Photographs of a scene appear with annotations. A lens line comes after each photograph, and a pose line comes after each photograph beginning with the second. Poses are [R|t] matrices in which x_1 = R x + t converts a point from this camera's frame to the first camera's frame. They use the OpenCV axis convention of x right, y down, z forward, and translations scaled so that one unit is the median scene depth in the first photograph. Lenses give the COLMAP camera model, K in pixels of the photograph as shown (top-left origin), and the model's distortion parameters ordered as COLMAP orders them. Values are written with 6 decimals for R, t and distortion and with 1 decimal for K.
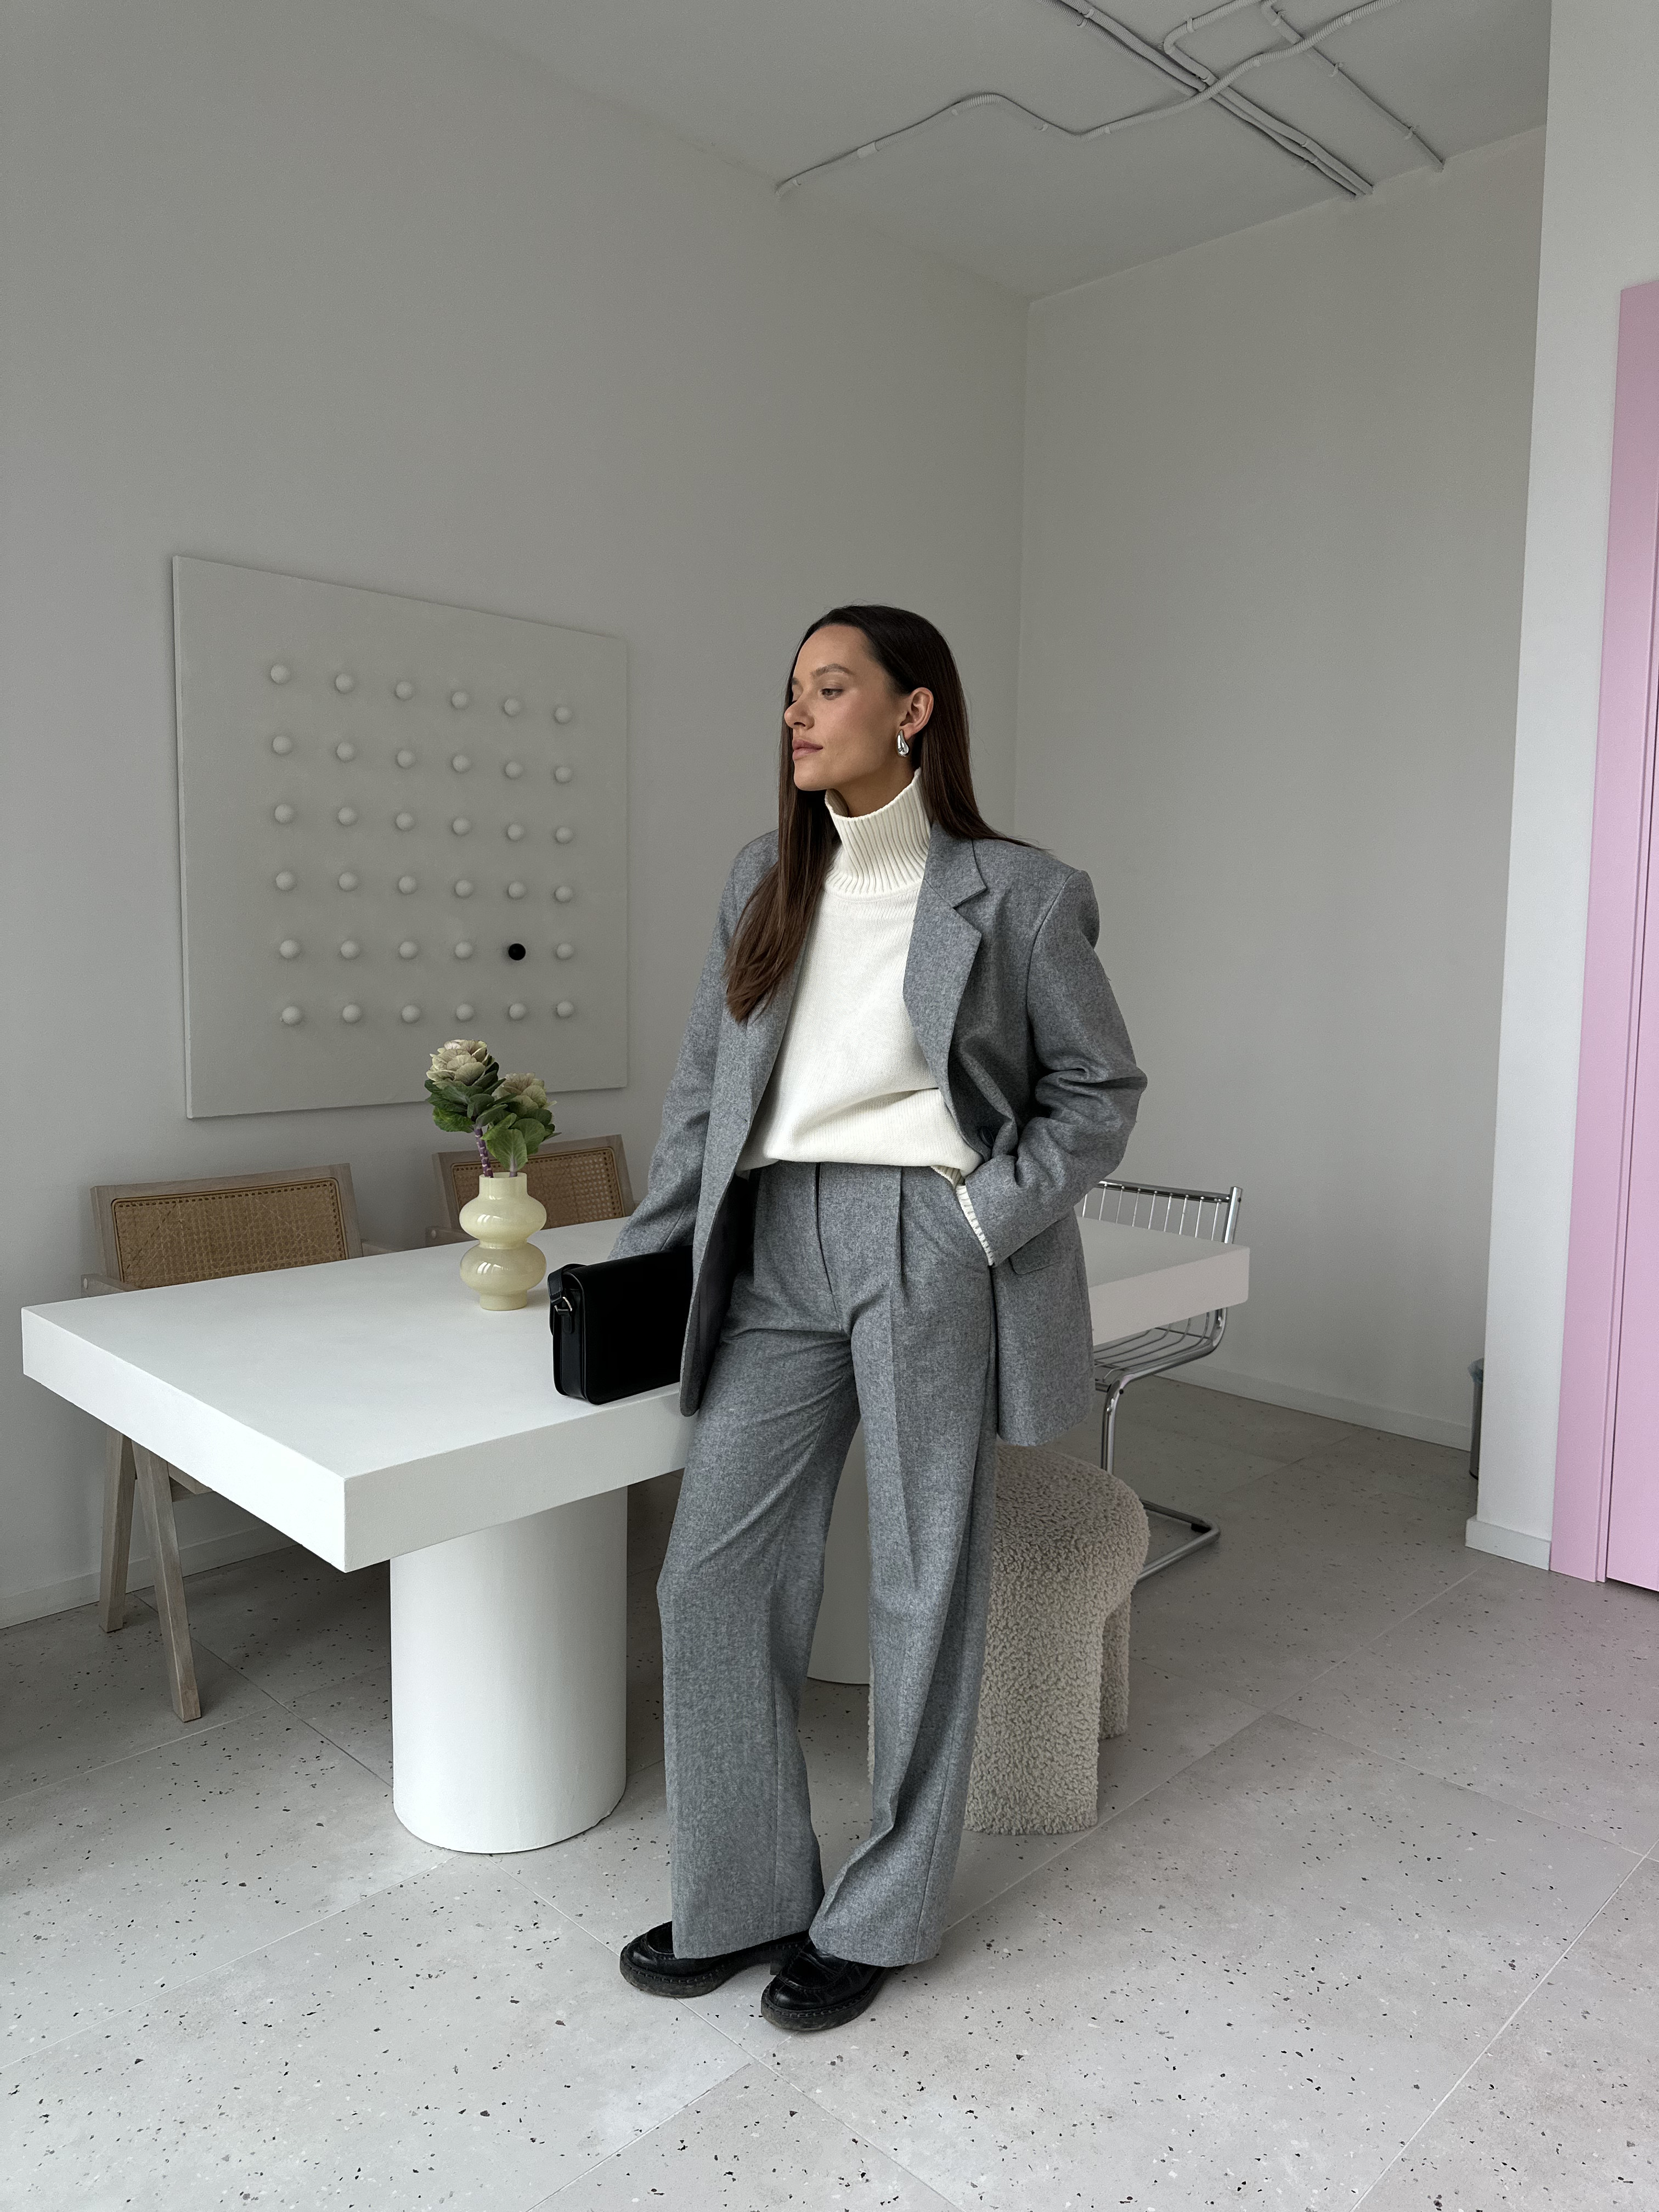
lens RADIAL K [[1544.1, 0, 838.2], [0, 1544.1, 1149.7], [0, 0, 1]] dist [-0.010879, -0.006403]
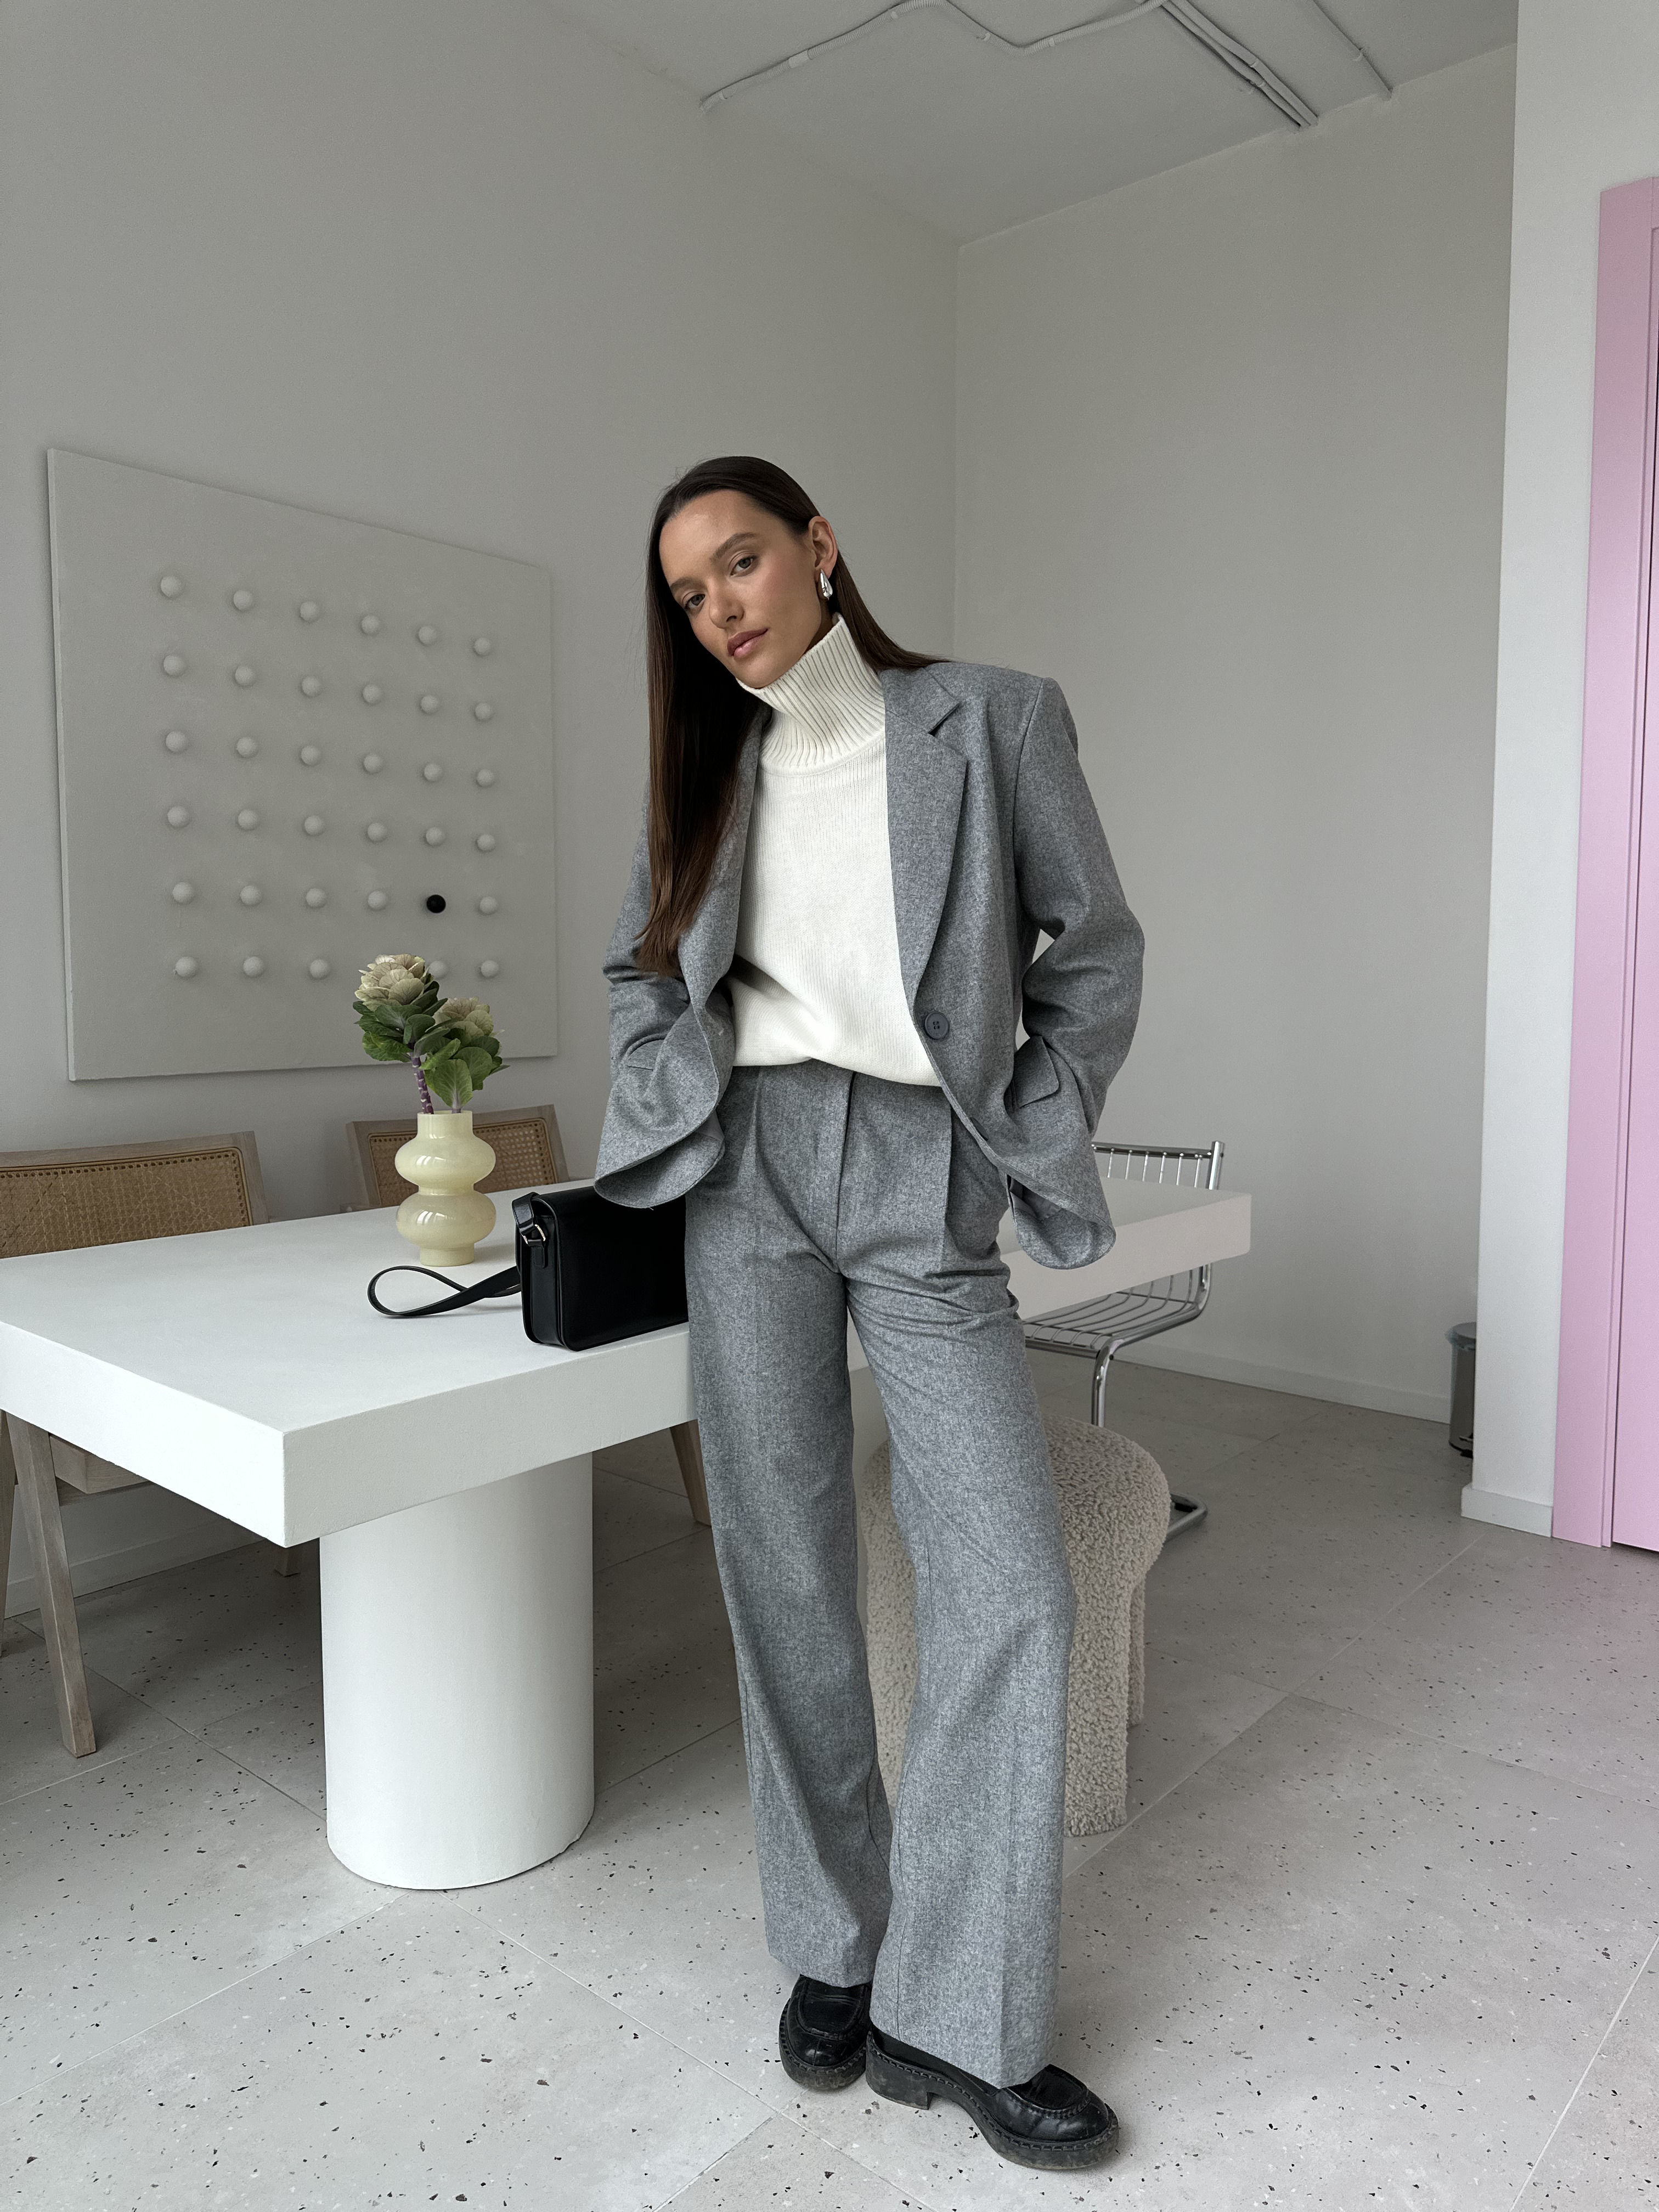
lens RADIAL K [[1544.1, 0, 838.2], [0, 1544.1, 1149.7], [0, 0, 1]] dist [-0.010879, -0.006403]
pose [[0.997460, -0.018476, 0.068784, -0.054562], [0.019589, 0.999687, -0.015549, 0.056297], [-0.068476, 0.016857, 0.997510, 0.108848]]
